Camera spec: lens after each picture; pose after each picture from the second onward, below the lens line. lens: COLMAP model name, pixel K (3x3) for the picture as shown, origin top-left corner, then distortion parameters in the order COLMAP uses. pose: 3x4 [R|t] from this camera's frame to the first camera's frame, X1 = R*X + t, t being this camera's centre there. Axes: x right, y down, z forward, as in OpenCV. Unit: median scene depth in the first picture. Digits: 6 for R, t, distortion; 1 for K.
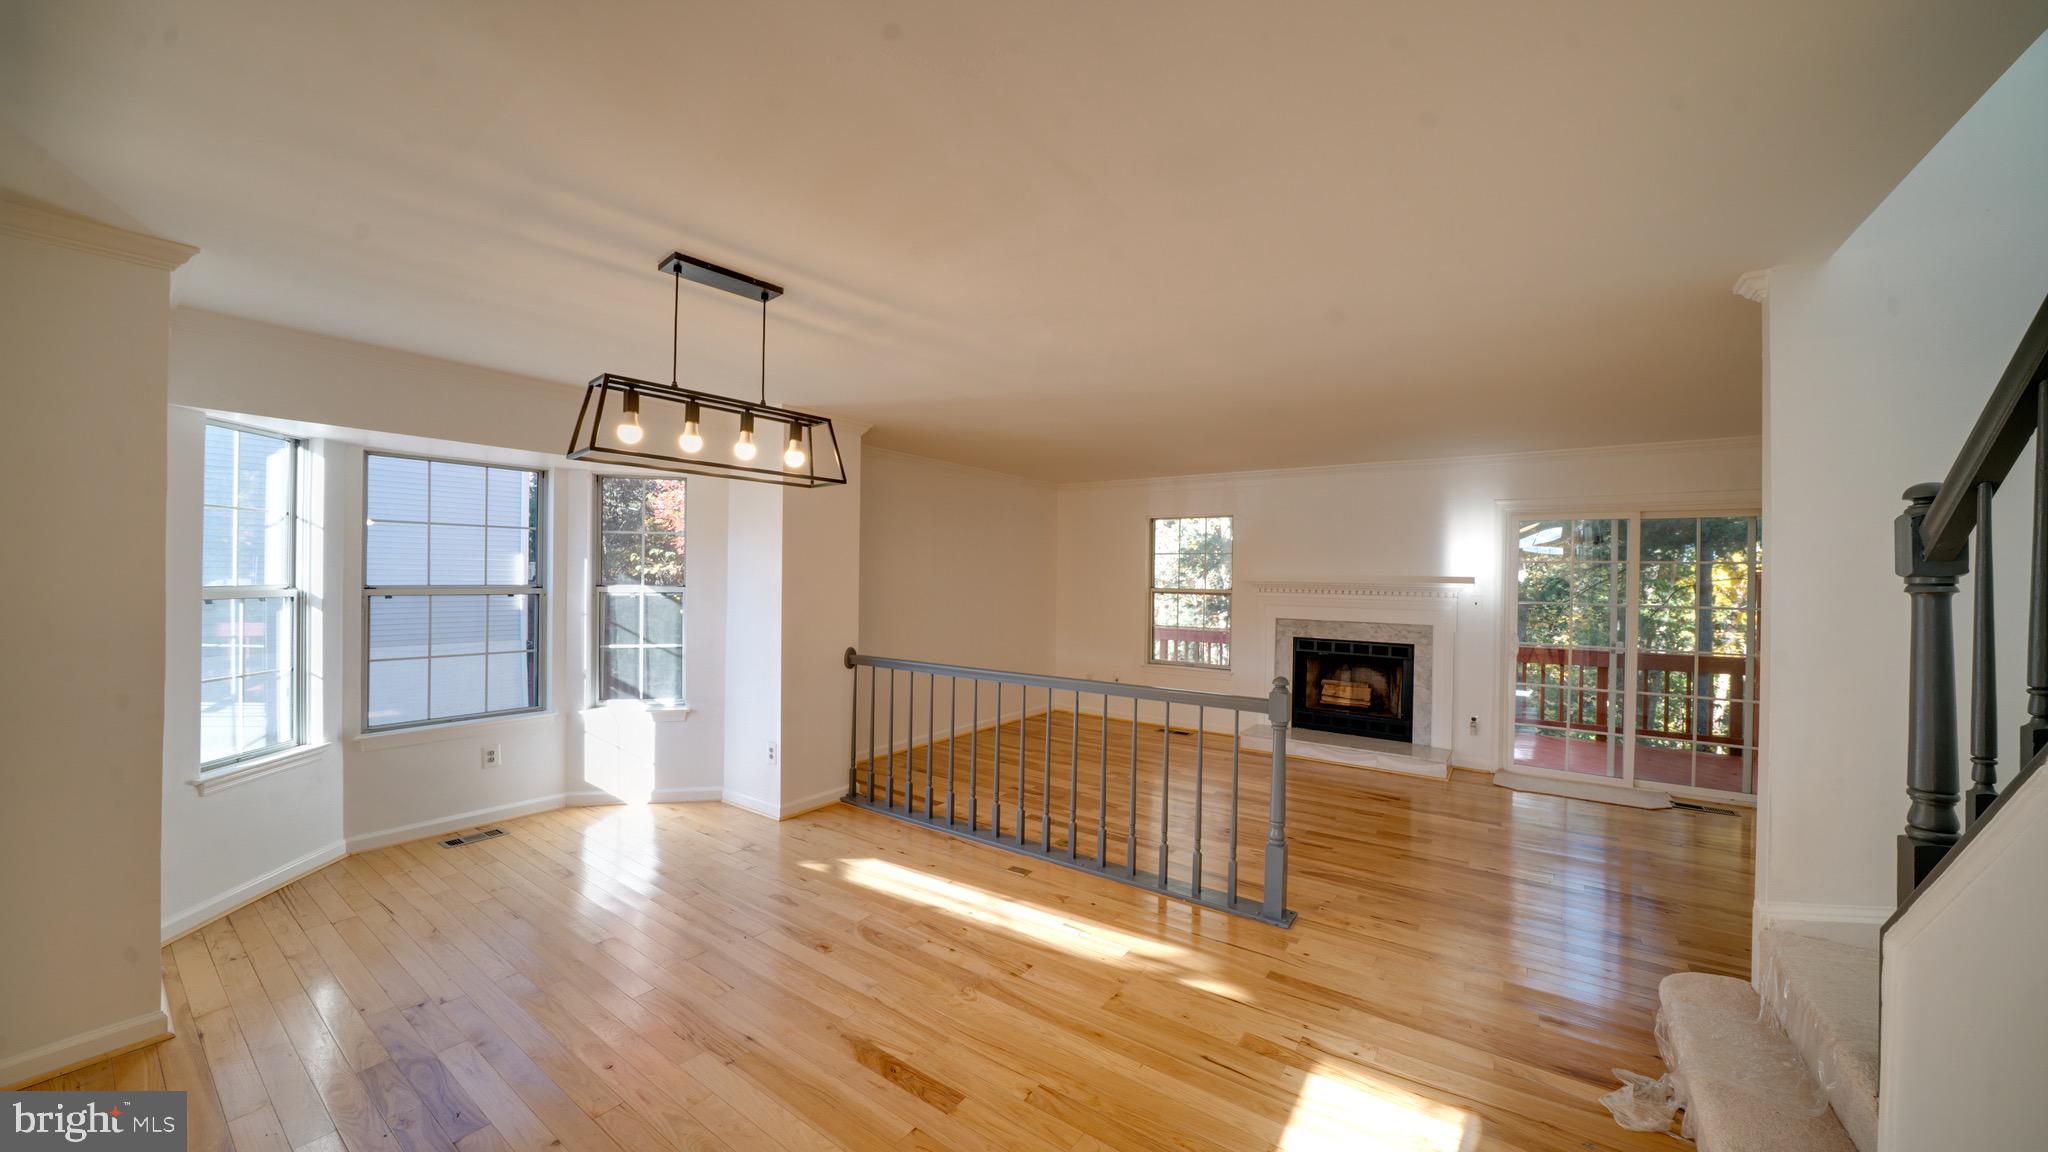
lens RADIAL K [[708.8, 0, 1028.0], [0, 708.8, 575.3], [0, 0, 1]] dist [-0.022033, -0.000209]
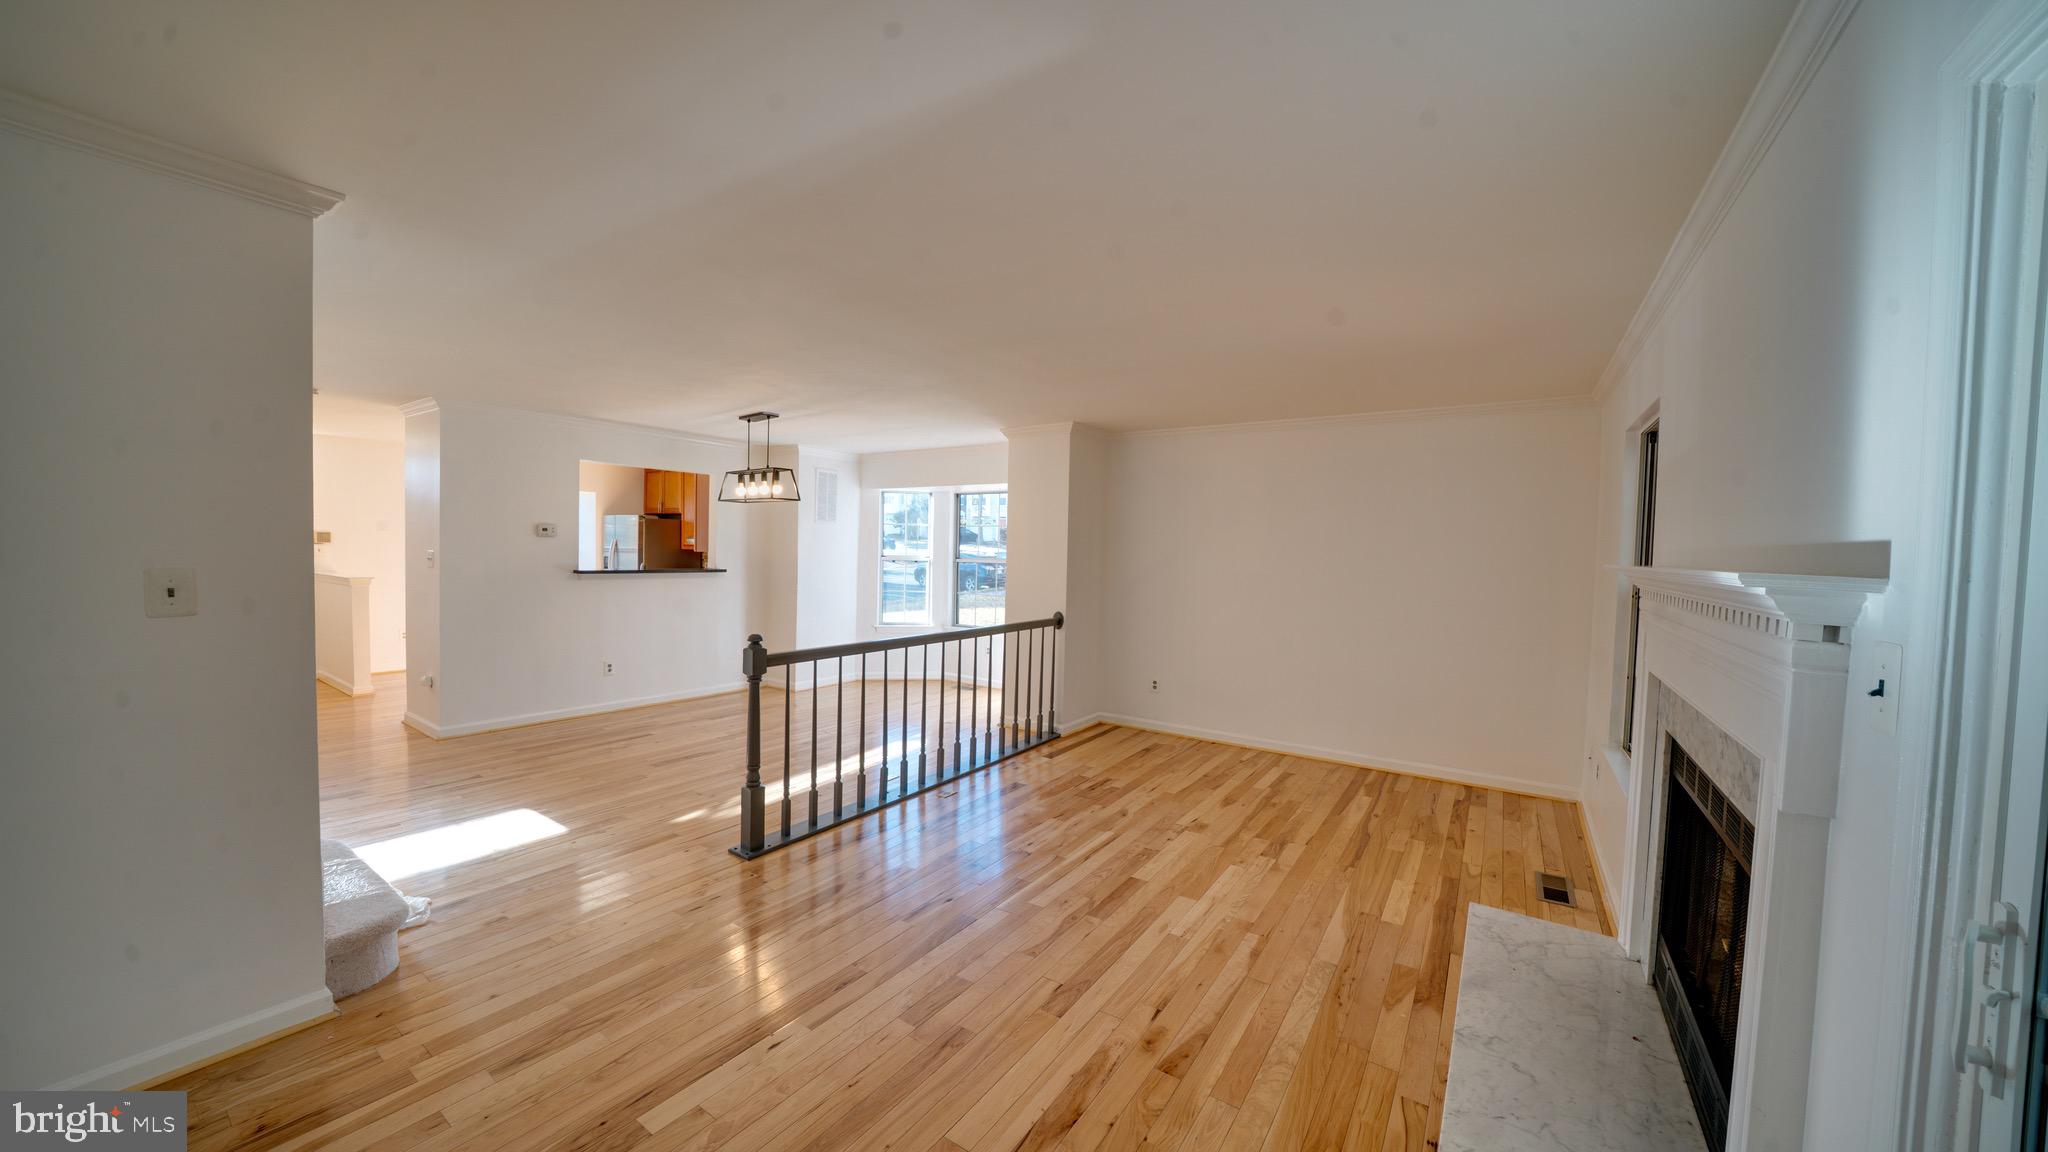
lens RADIAL K [[708.8, 0, 1030.5], [0, 708.8, 565.5], [0, 0, 1]] dist [-0.022033, -0.000209]
pose [[0.024859, 0.007359, -0.999664, 1.604186], [-0.019846, 0.999779, 0.006866, 0.024467], [0.999494, 0.019669, 0.025000, 1.534524]]
